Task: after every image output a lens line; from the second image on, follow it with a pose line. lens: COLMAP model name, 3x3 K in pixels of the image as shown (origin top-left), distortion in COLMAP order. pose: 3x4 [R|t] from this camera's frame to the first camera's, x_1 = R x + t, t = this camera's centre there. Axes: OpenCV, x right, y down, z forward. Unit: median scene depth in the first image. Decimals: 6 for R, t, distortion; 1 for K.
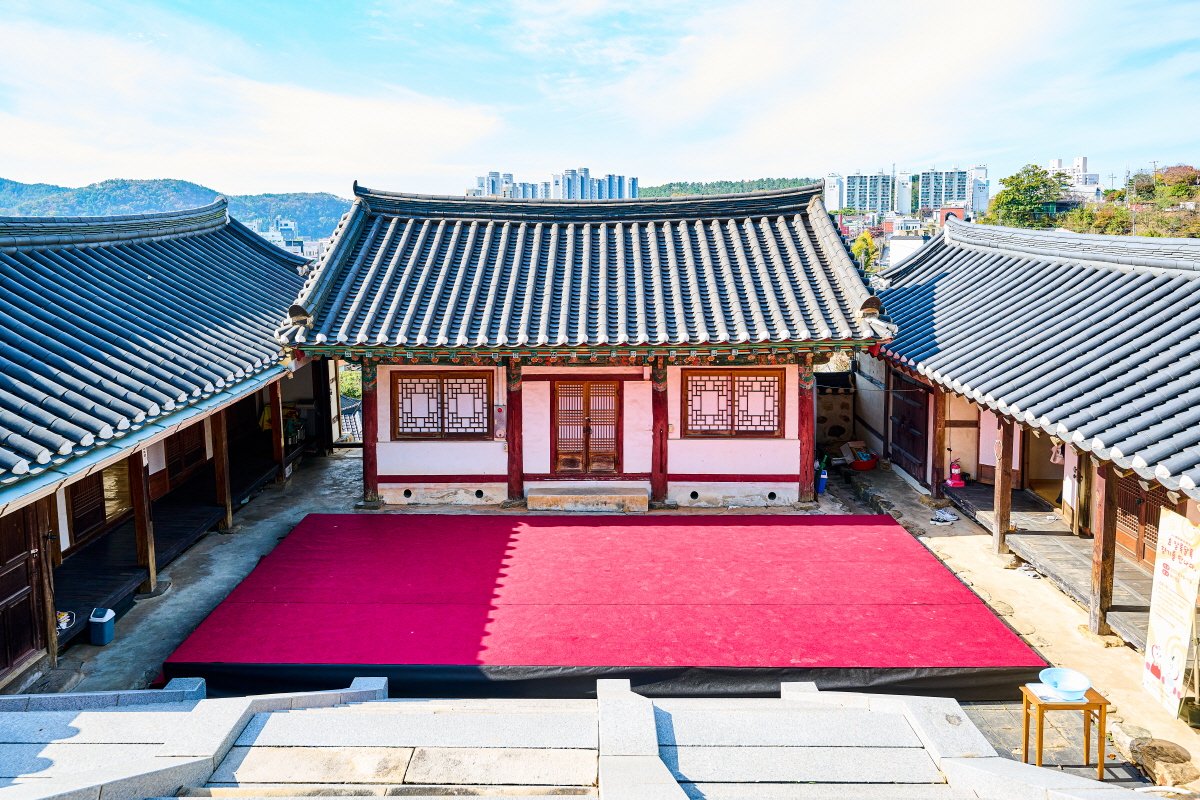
lens RADIAL K [[830.9, 0, 600.0], [0, 830.9, 400.0], [0, 0, 1]] dist [0.029644, 0.000320]
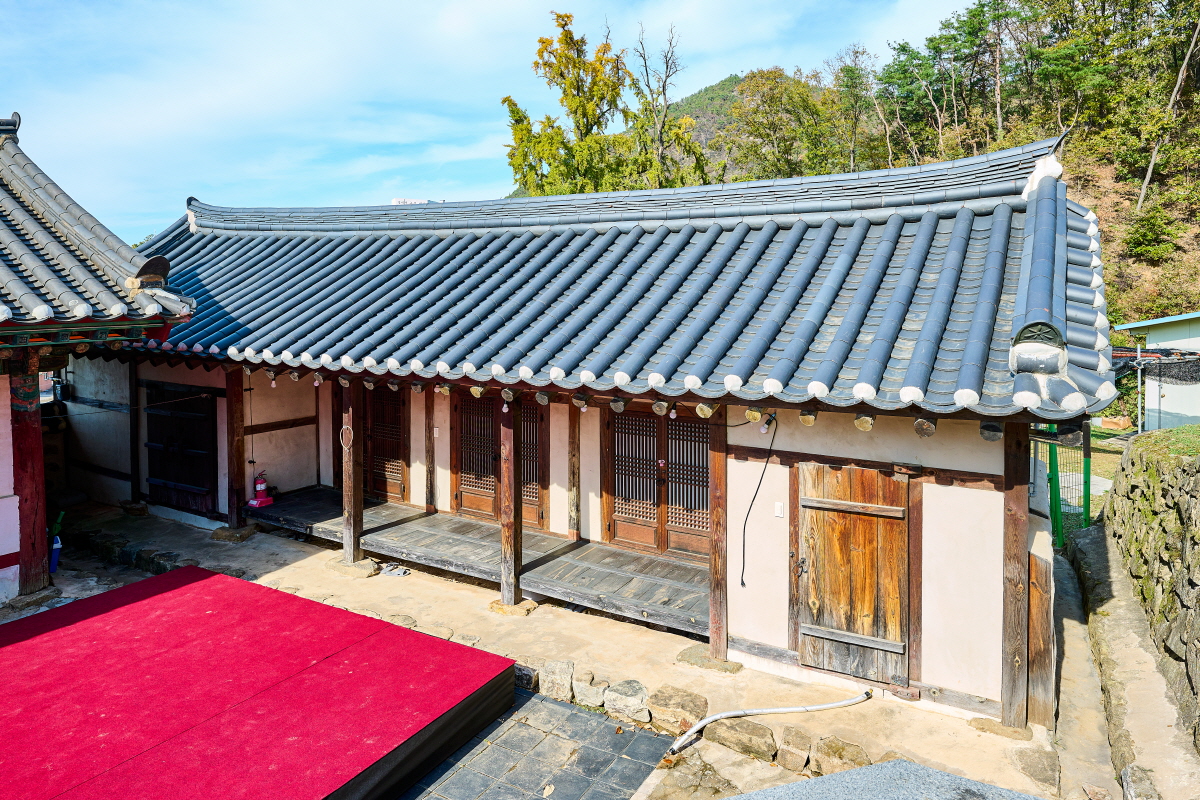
lens RADIAL K [[677.1, 0, 600.3], [0, 677.1, 332.1], [0, 0, 1]] dist [-0.000944, -0.001499]
pose [[0.465639, -0.012963, 0.884880, -0.008180], [0.169616, 0.982663, -0.074859, 0.041995], [-0.868568, 0.184947, 0.459765, 0.375703]]
